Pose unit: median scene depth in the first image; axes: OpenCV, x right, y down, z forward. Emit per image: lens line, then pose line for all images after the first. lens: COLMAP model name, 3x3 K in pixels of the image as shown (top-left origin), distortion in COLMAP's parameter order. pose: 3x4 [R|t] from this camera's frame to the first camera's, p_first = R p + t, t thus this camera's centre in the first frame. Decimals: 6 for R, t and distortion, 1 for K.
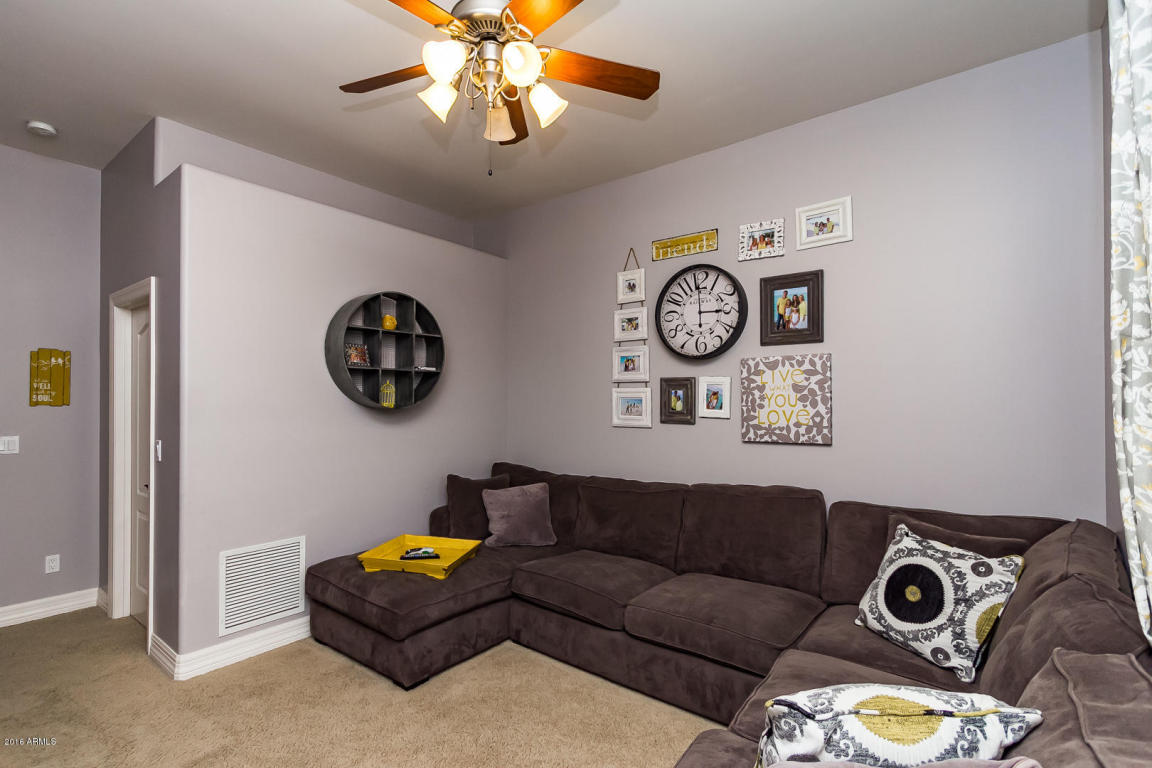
lens RADIAL K [[542.8, 0, 573.4], [0, 542.8, 388.6], [0, 0, 1]] dist [0.003613, 0.000035]
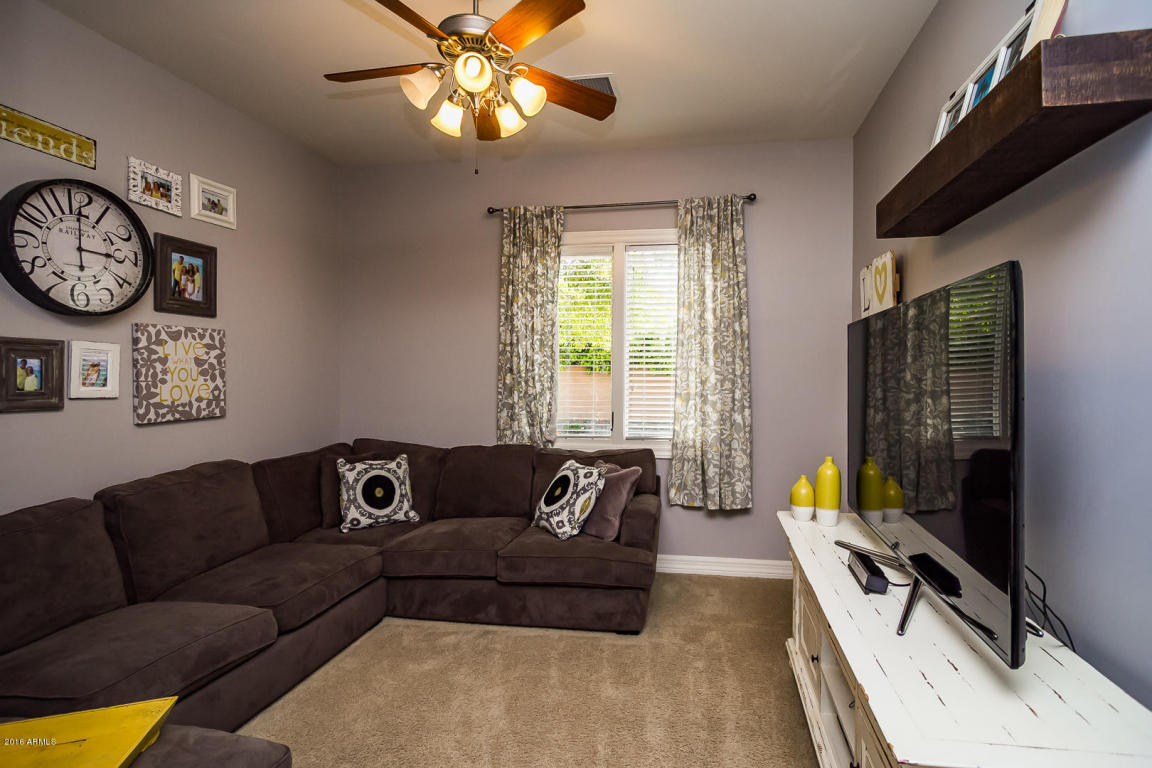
lens RADIAL K [[542.8, 0, 573.4], [0, 542.8, 388.6], [0, 0, 1]] dist [0.003613, 0.000035]
pose [[-0.411349, -0.018536, 0.911289, -0.725842], [-0.008347, 0.999828, 0.016569, 0.024440], [-0.911440, -0.000791, -0.411433, 0.763390]]
